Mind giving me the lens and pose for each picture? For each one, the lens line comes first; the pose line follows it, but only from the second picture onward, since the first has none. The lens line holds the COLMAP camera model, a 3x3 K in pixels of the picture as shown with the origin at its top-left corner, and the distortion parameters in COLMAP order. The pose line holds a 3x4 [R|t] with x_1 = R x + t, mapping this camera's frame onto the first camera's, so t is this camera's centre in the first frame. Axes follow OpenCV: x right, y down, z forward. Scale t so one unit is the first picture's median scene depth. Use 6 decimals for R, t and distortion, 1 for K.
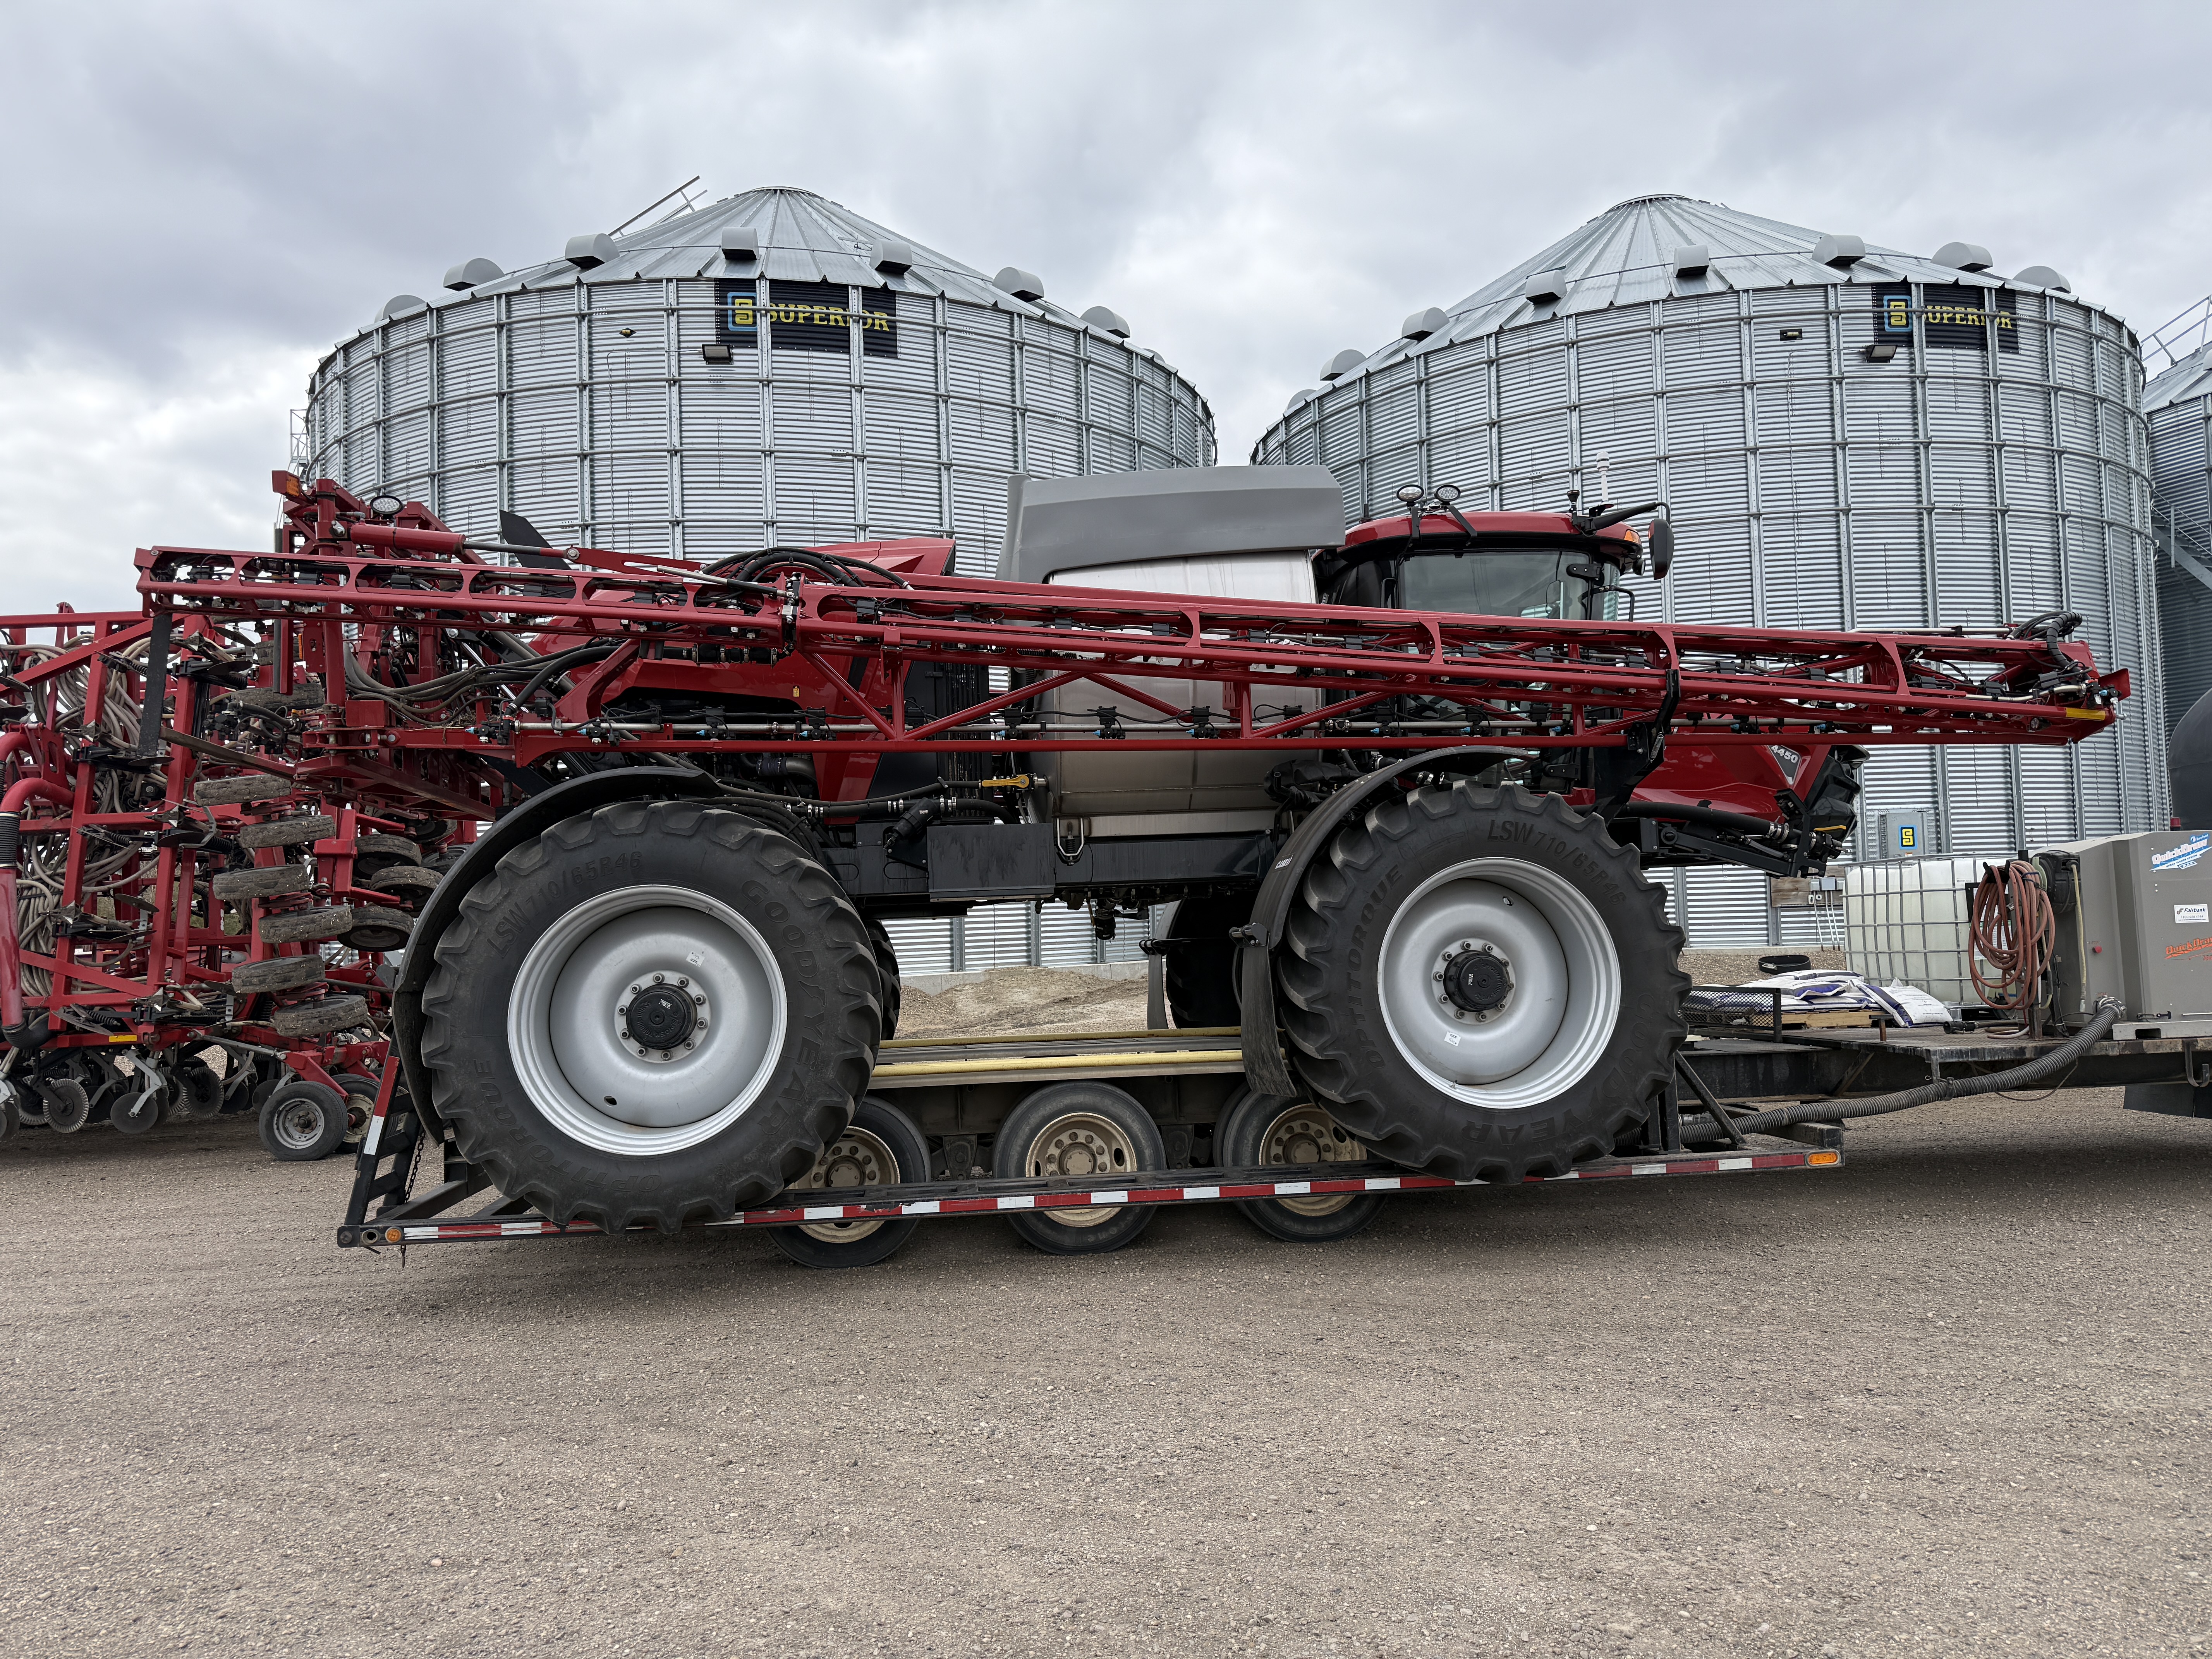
lens RADIAL K [[1570.3, 0, 1112.5], [0, 1570.3, 827.4], [0, 0, 1]] dist [0.092584, -0.136554]
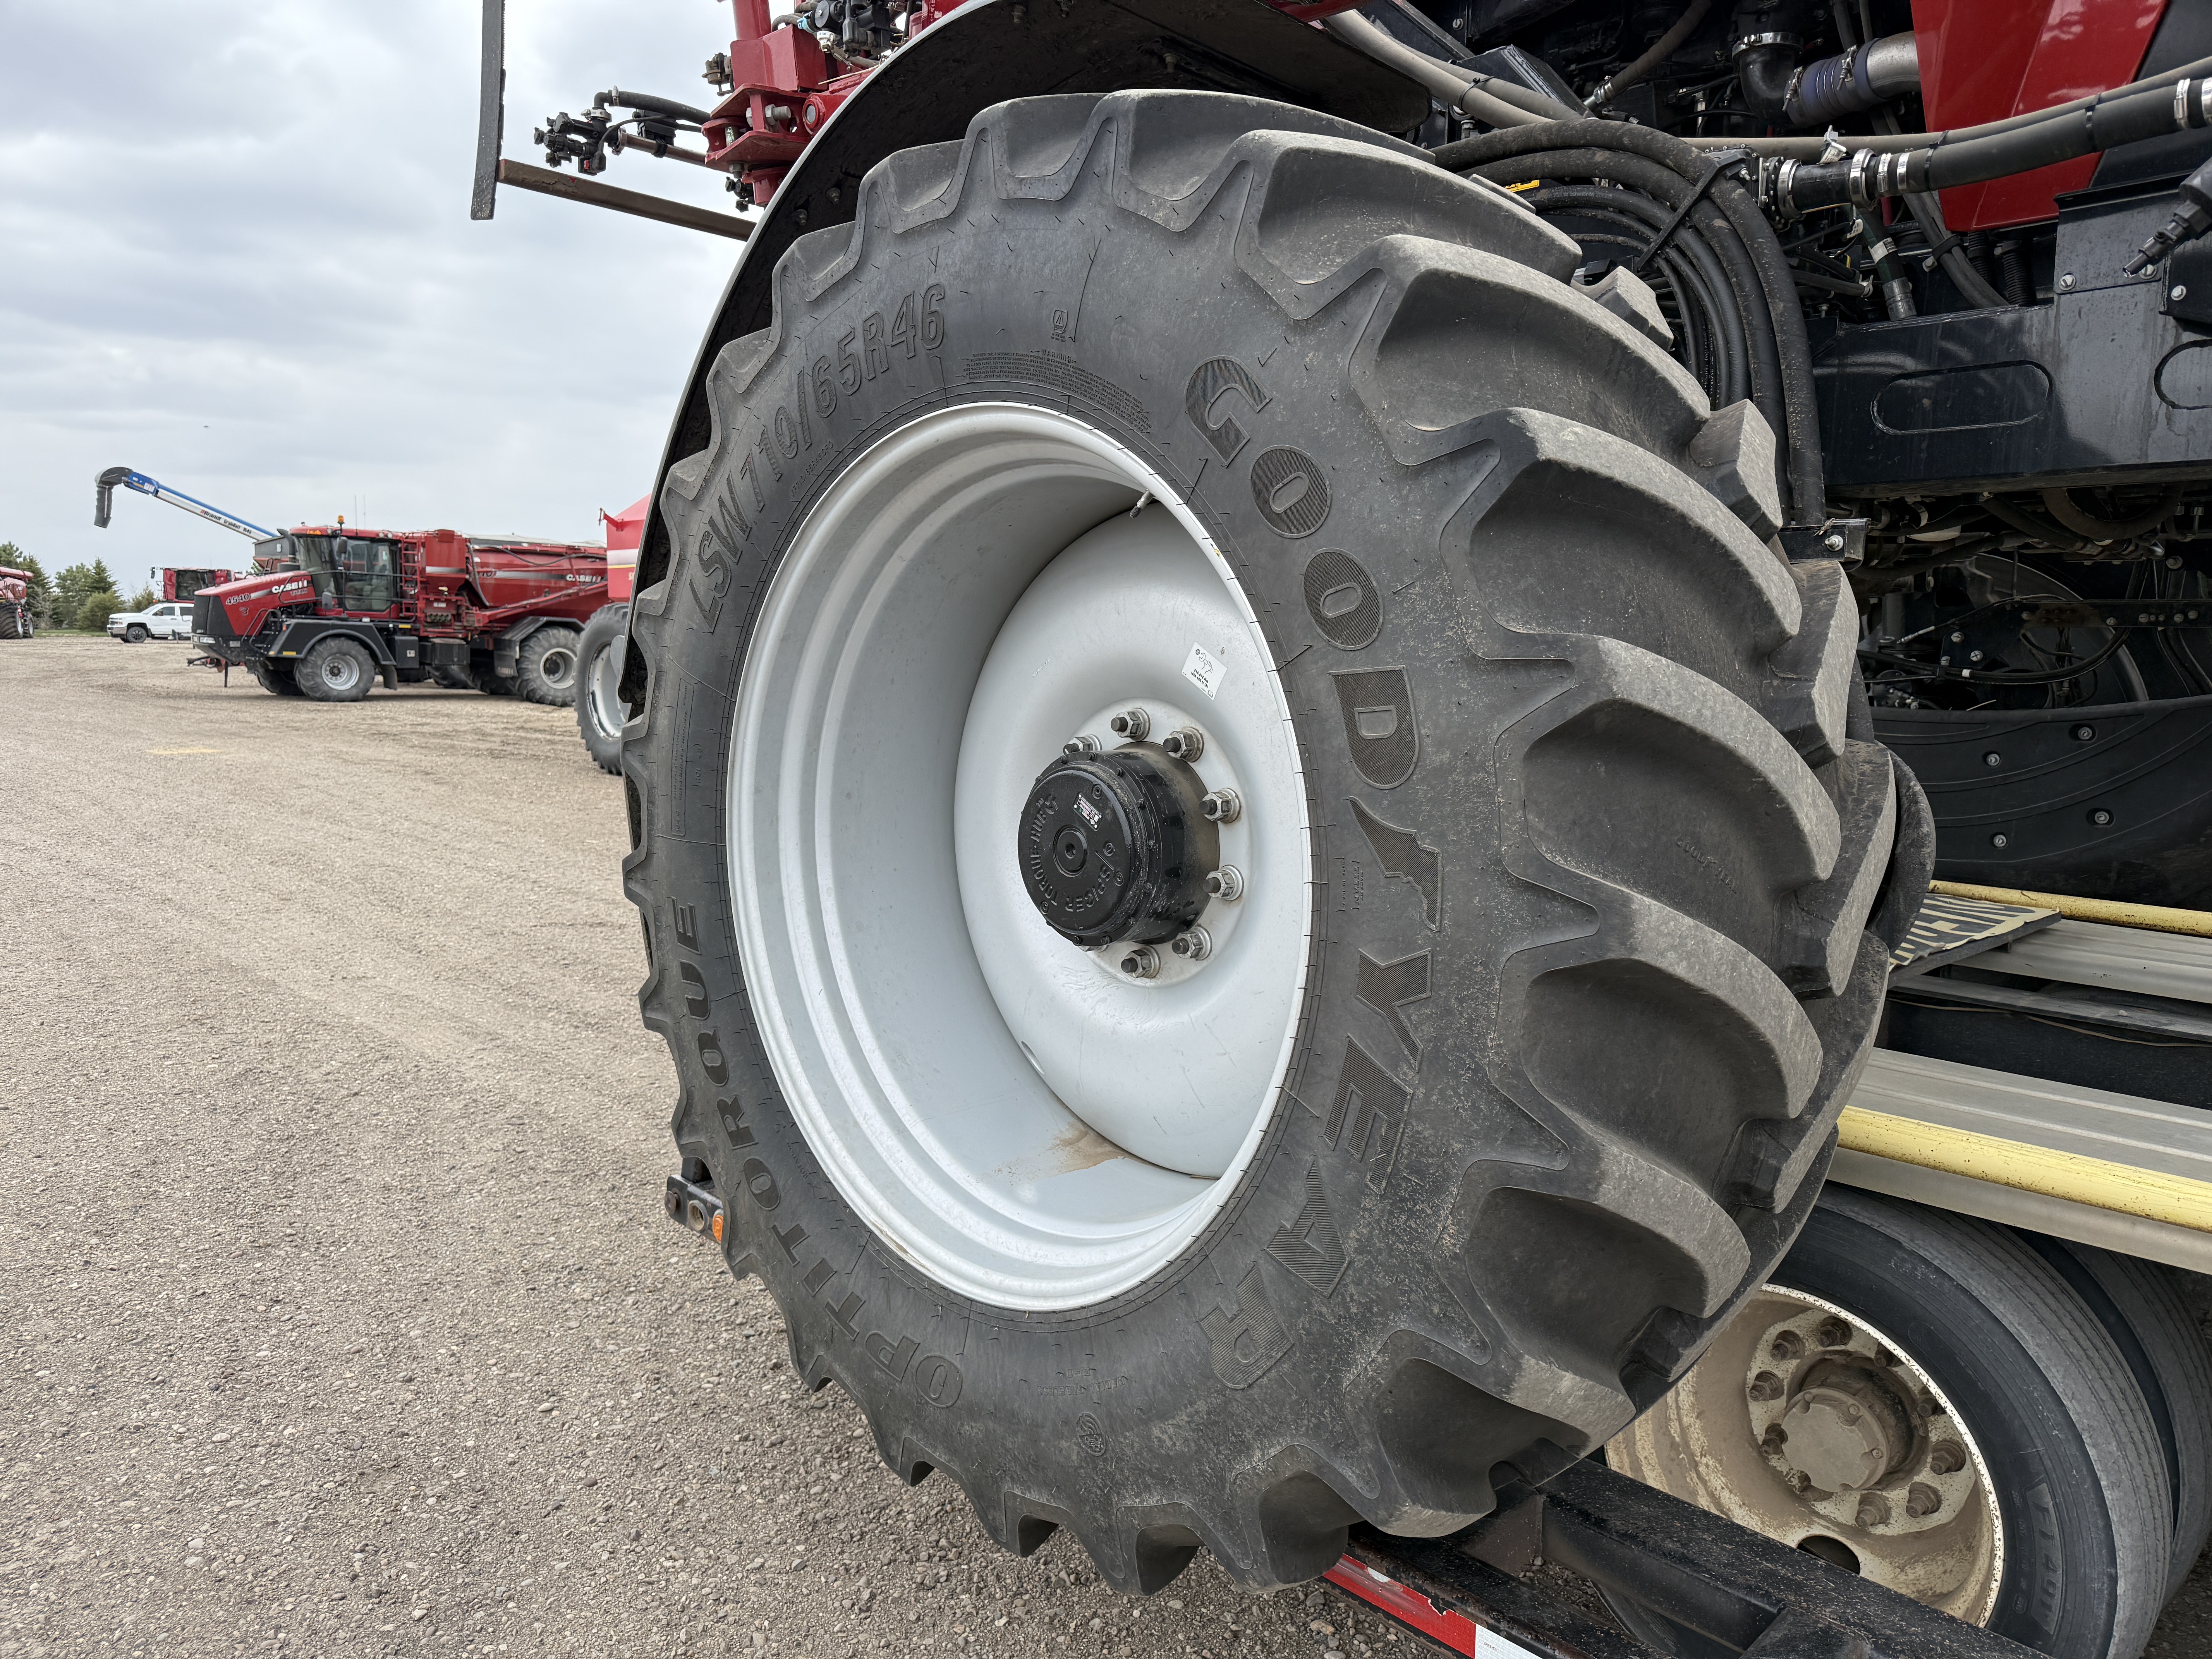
lens RADIAL K [[1570.3, 0, 1112.5], [0, 1570.3, 827.4], [0, 0, 1]] dist [0.092584, -0.136554]
pose [[0.626047, 0.139048, -0.767288, -0.045657], [0.014634, 0.981705, 0.189844, 0.057775], [0.779648, -0.130080, 0.612559, 0.833432]]
